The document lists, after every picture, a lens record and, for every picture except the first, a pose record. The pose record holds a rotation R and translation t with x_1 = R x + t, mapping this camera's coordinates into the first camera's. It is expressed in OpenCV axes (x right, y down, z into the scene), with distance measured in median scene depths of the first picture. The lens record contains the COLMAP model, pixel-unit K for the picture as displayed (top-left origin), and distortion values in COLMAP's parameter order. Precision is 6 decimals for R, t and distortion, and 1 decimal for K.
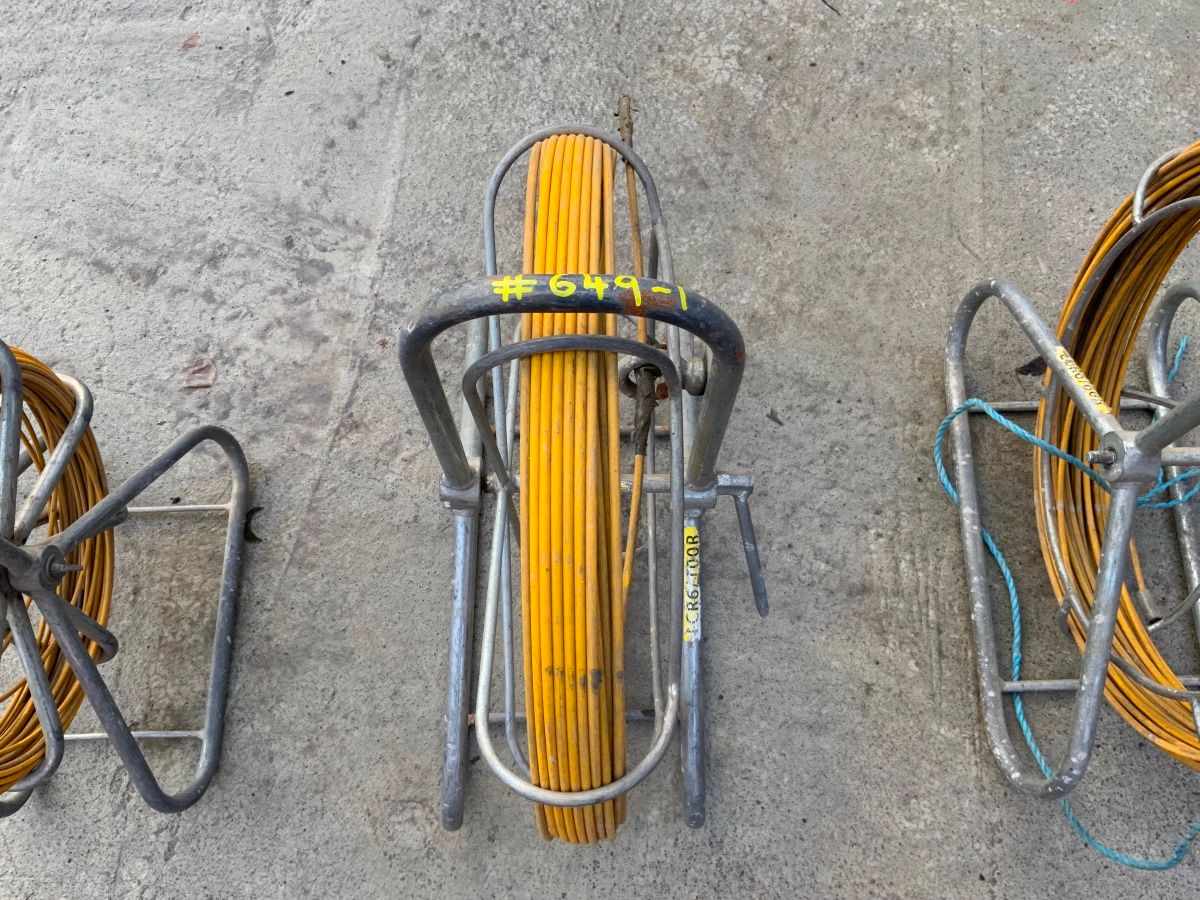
lens RADIAL K [[996.7, 0, 604.4], [0, 996.7, 448.0], [0, 0, 1]] dist [0.076809, -0.154681]
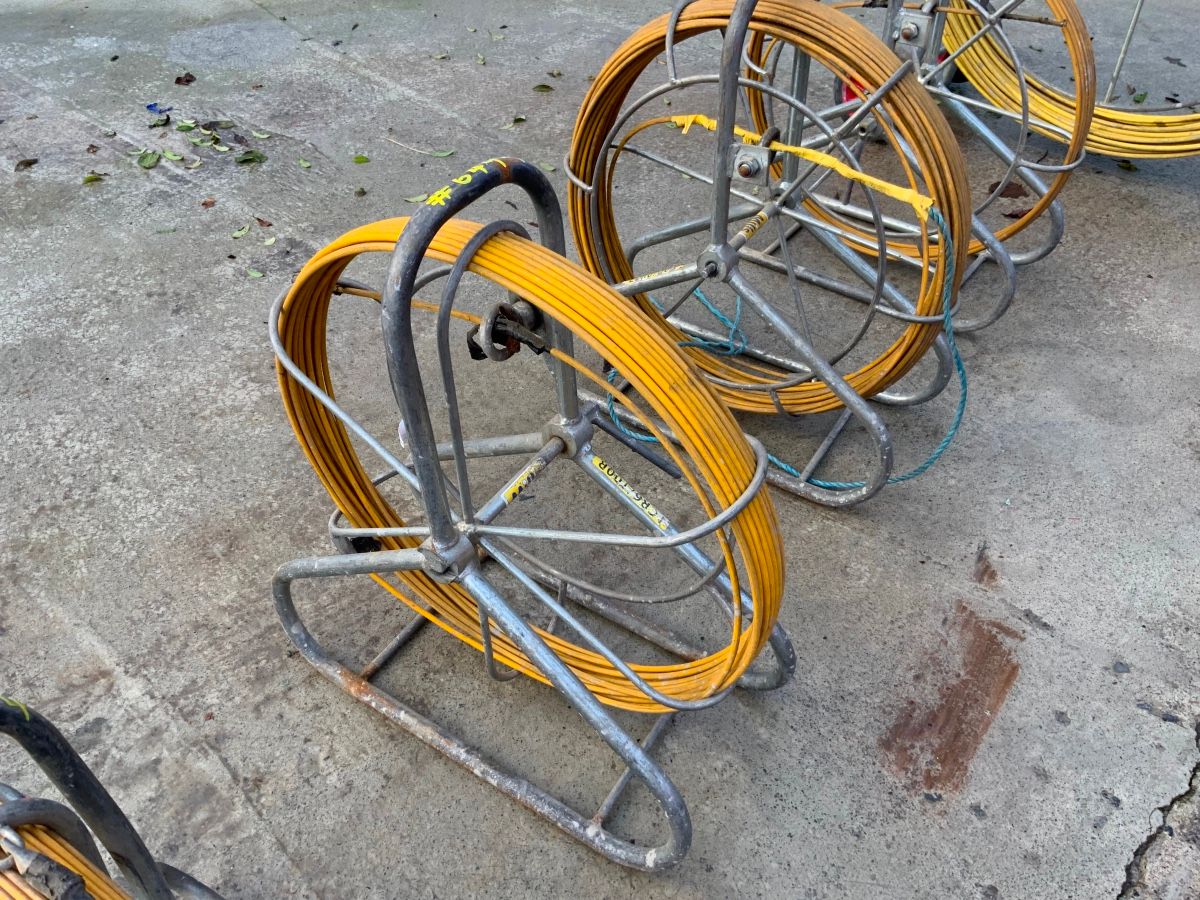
lens RADIAL K [[996.7, 0, 600.4], [0, 996.7, 453.7], [0, 0, 1]] dist [0.076809, -0.154681]
pose [[0.549878, -0.585139, 0.596026, -0.439432], [0.795753, 0.583839, -0.160966, 0.194314], [-0.253796, 0.562800, 0.786666, 0.029094]]
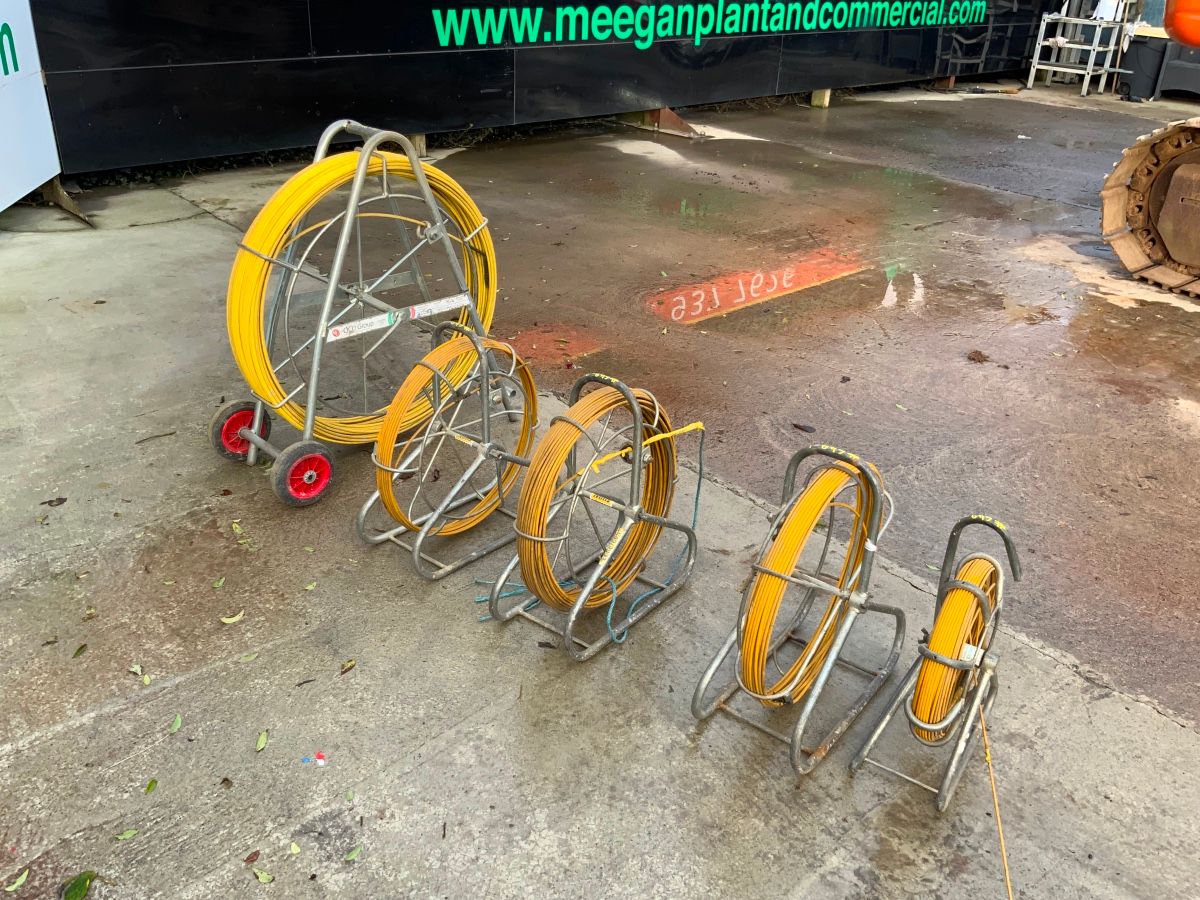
lens RADIAL K [[996.7, 0, 607.4], [0, 996.7, 435.6], [0, 0, 1]] dist [0.076809, -0.154681]
pose [[-0.794687, -0.314867, 0.518972, -0.567970], [0.550861, -0.014925, 0.834463, -1.670687], [-0.255000, 0.949018, 0.185309, 0.207455]]
